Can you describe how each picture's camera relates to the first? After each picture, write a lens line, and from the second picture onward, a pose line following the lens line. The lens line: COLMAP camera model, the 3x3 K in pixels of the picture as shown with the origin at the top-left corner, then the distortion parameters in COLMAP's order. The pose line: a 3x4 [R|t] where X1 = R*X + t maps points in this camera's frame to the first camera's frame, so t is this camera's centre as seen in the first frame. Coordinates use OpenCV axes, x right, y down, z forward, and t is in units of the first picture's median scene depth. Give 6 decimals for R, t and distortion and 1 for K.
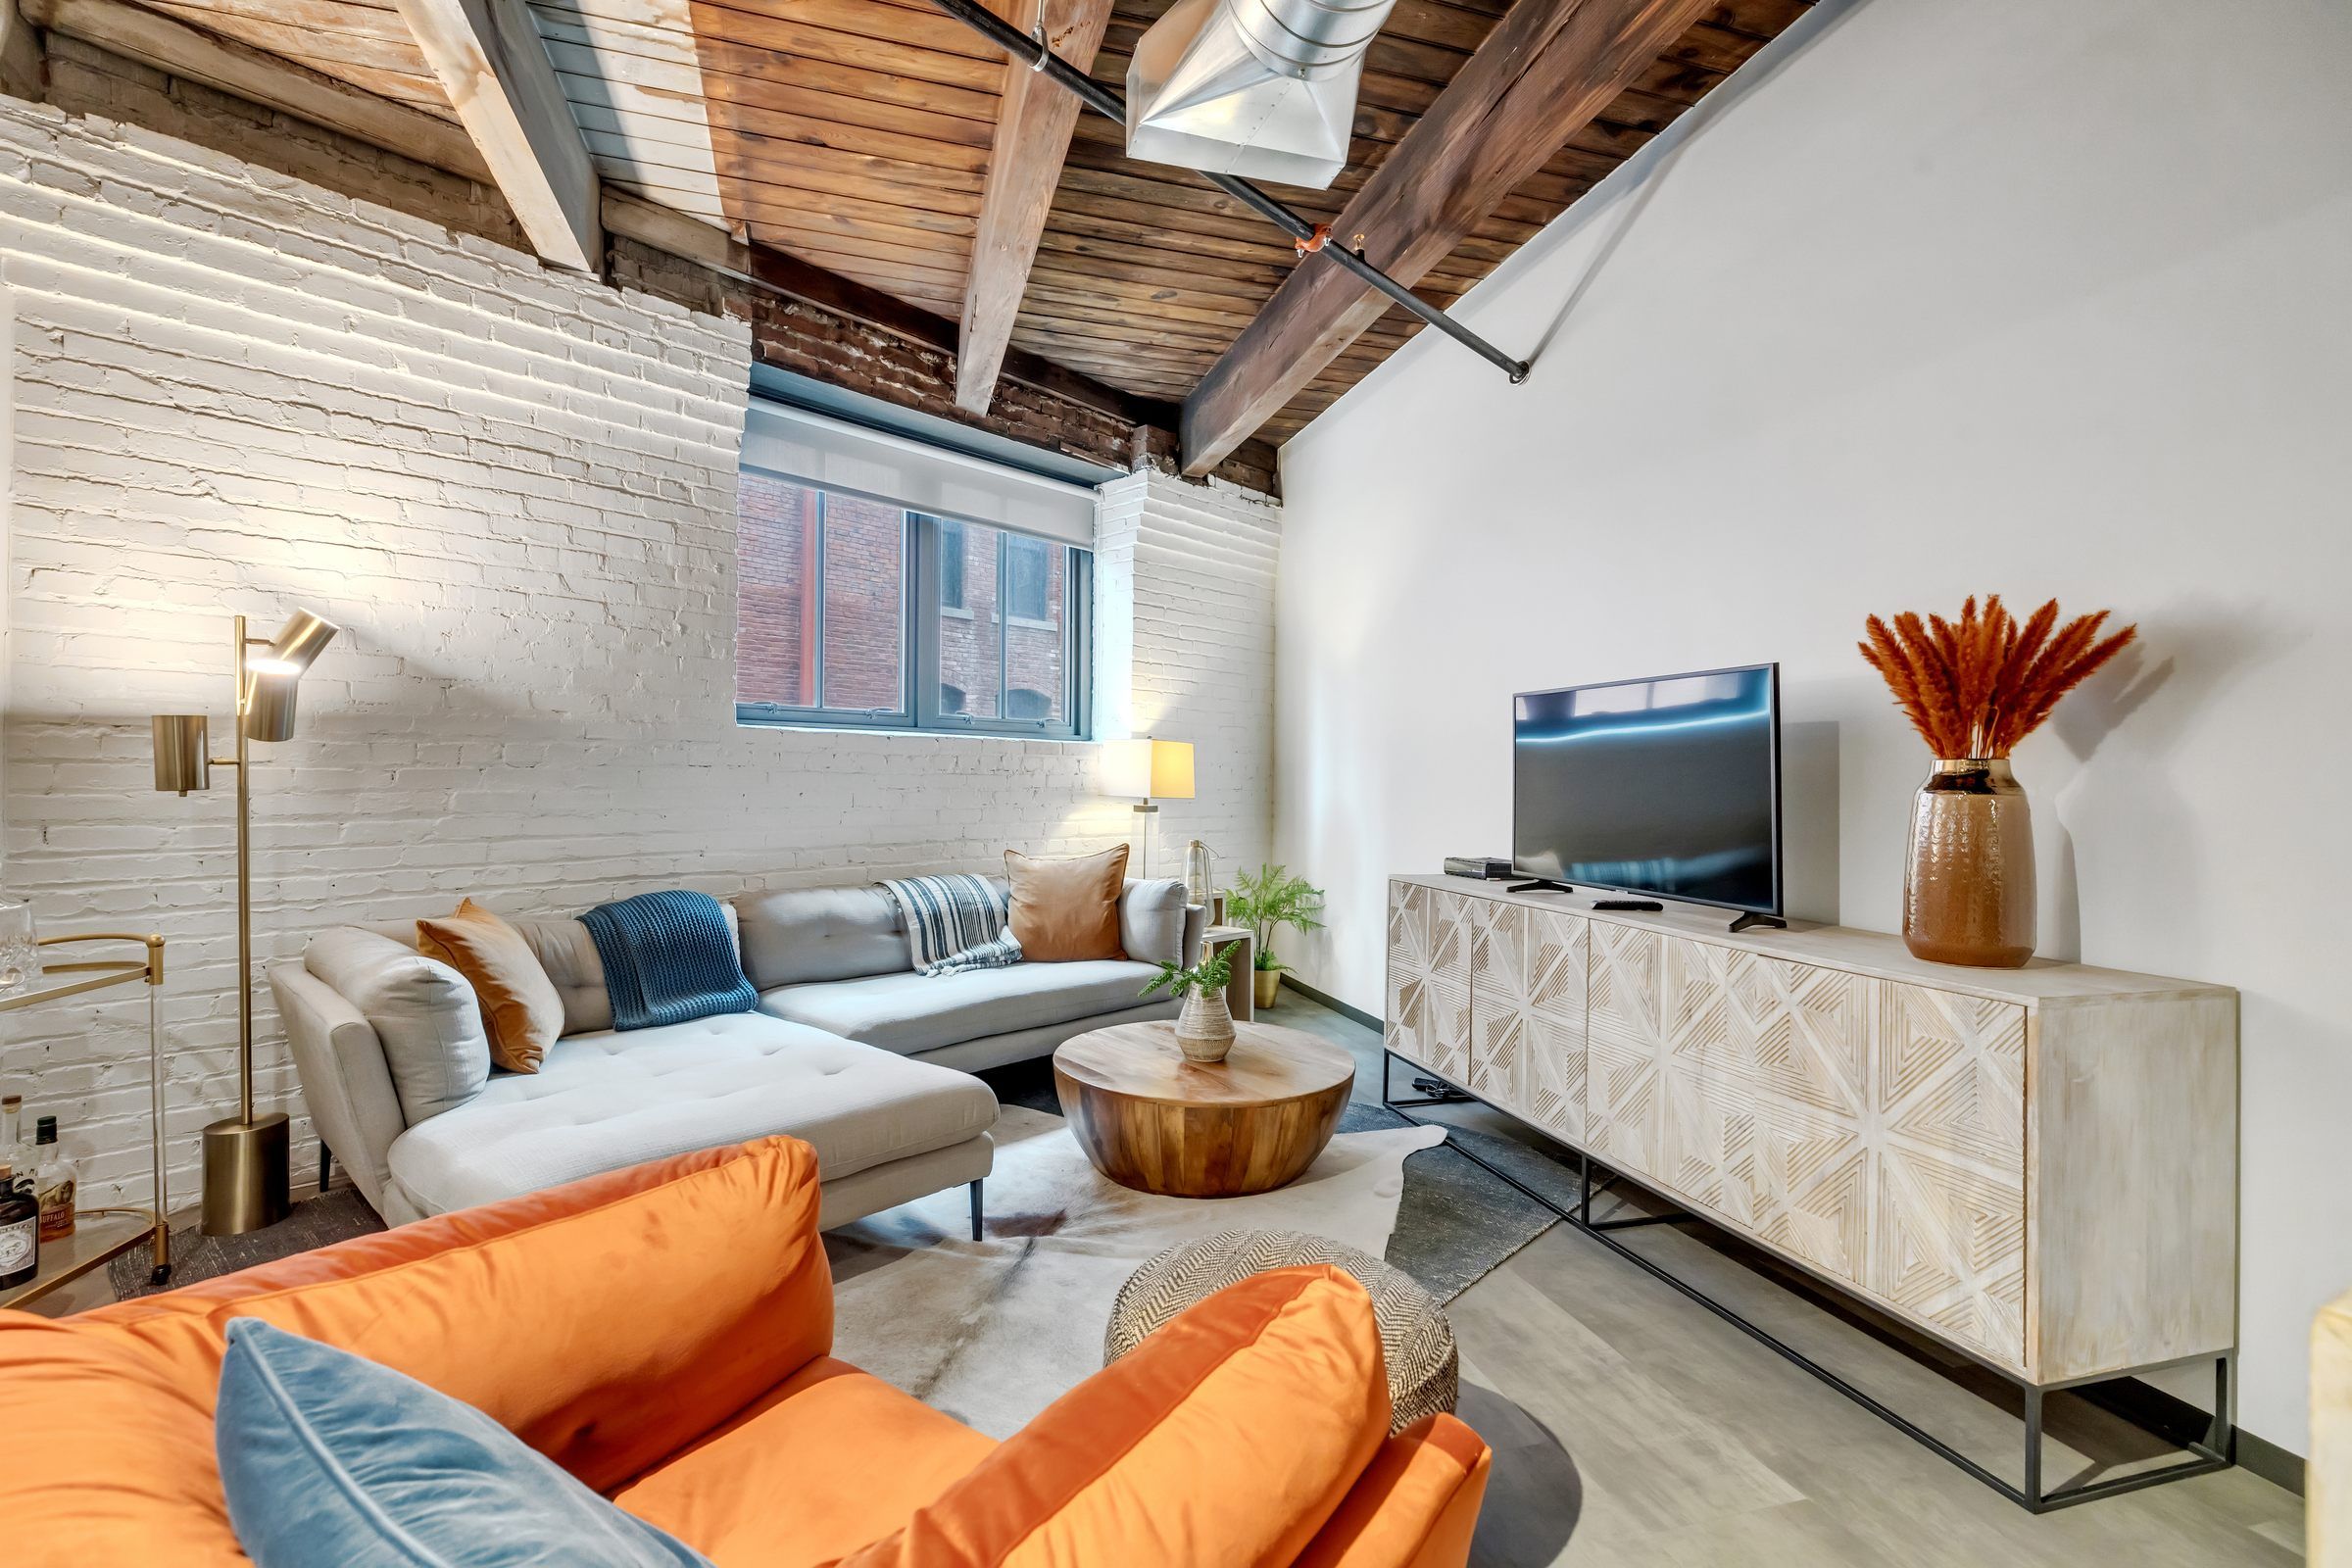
lens RADIAL K [[1053.4, 0, 1171.9], [0, 1053.4, 783.4], [0, 0, 1]] dist [0.001403, 0.001522]
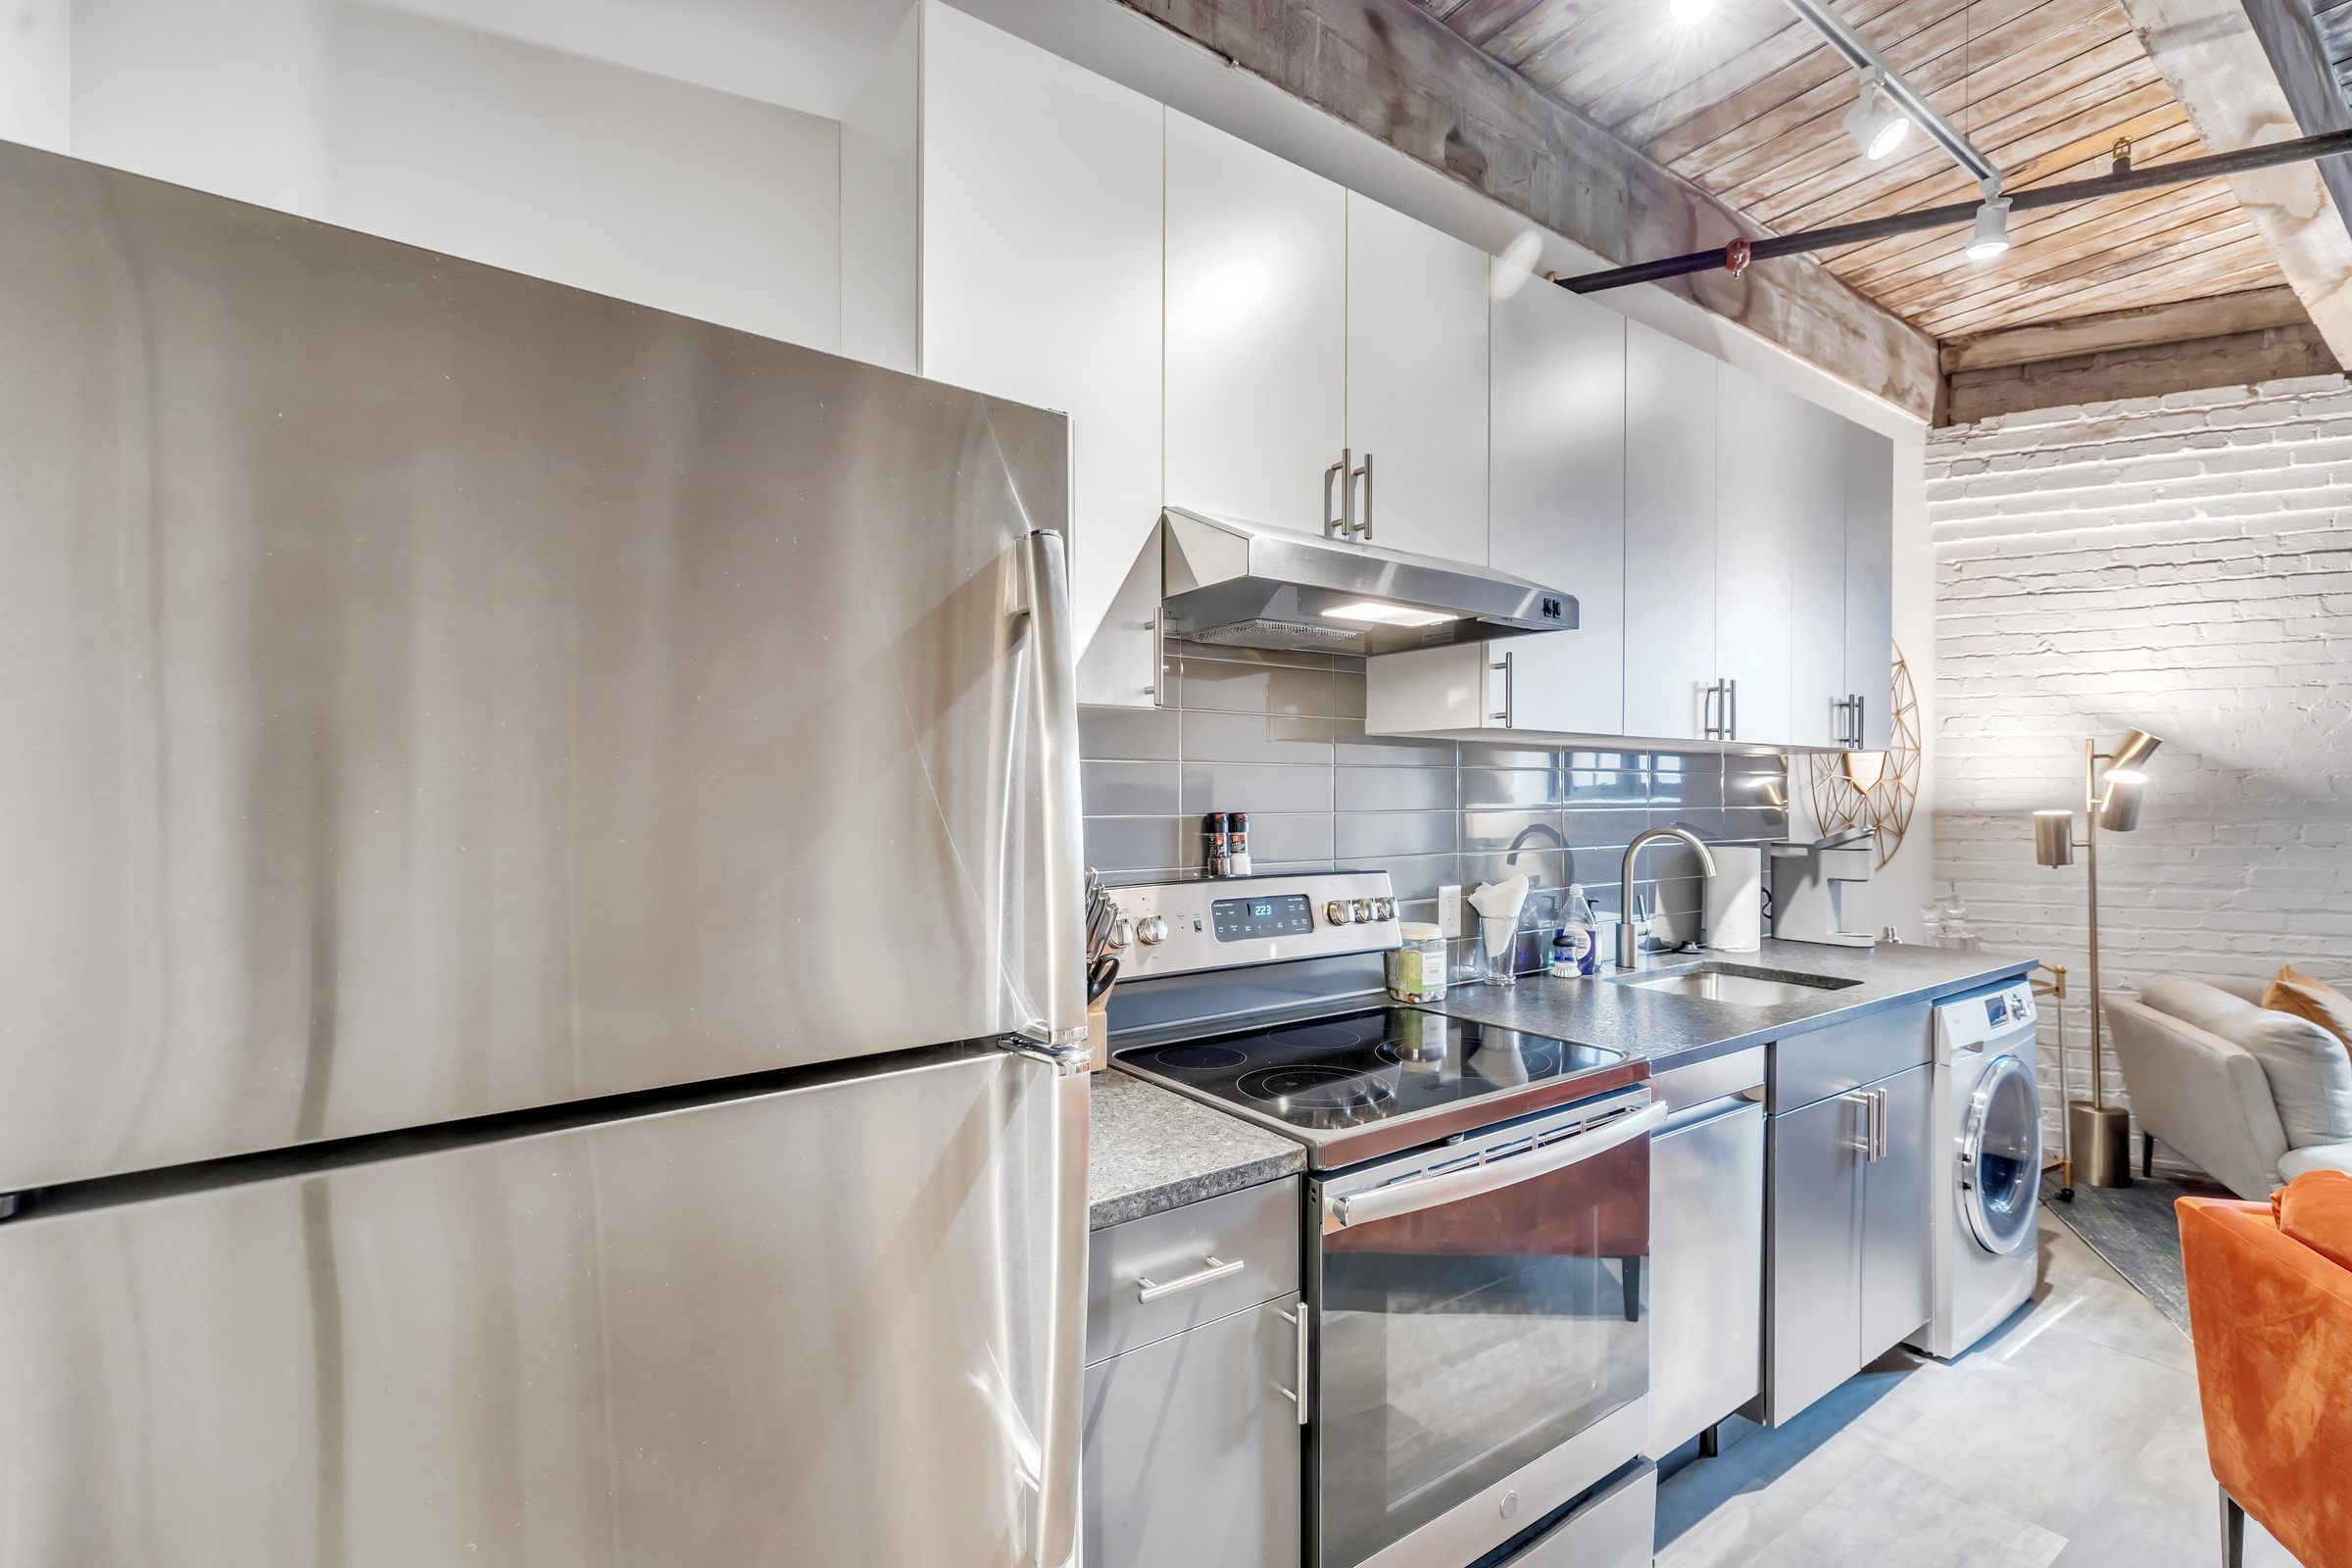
lens RADIAL K [[1053.4, 0, 1159.1], [0, 1053.4, 793.4], [0, 0, 1]] dist [0.001403, 0.001522]
pose [[0.318340, -0.006068, -0.947957, 0.038797], [-0.002091, 0.999973, -0.007103, -0.071264], [0.947974, 0.004243, 0.318318, -0.568121]]
